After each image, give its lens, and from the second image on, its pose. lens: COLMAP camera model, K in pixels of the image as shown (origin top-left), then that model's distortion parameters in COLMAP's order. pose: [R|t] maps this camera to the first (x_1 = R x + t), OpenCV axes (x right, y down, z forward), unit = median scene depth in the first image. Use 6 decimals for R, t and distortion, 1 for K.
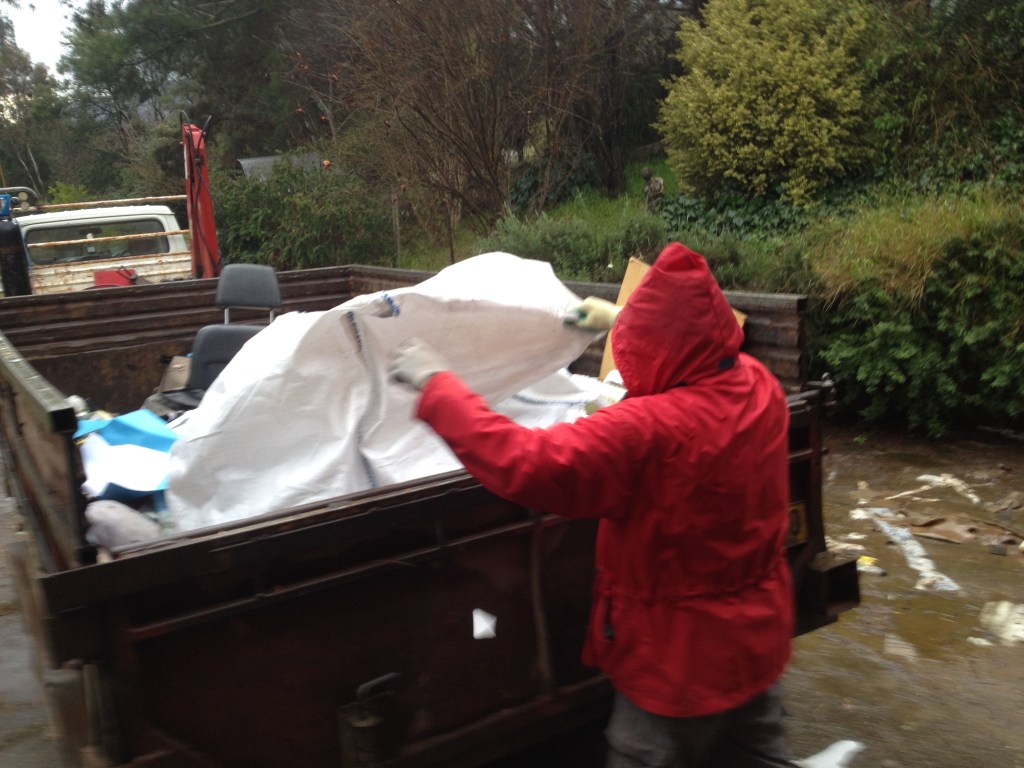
lens RADIAL K [[1021.8, 0, 512.1], [0, 1021.8, 384.2], [0, 0, 1]] dist [0.001711, 0.000000]
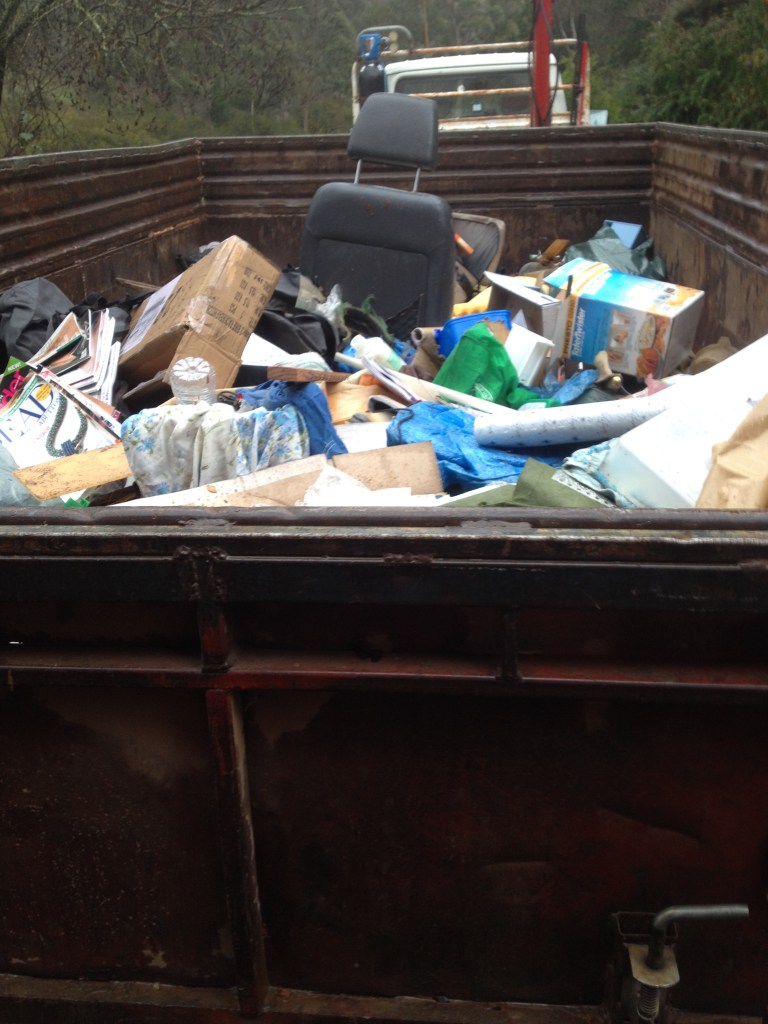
lens RADIAL K [[1021.8, 0, 384.1], [0, 1021.8, 511.8], [0, 0, 1]] dist [0.001711, 0.000000]
pose [[0.812310, 0.247284, -0.528207, 0.084635], [-0.127516, 0.959056, 0.252887, -0.011731], [0.569115, -0.138068, 0.810584, 0.217549]]
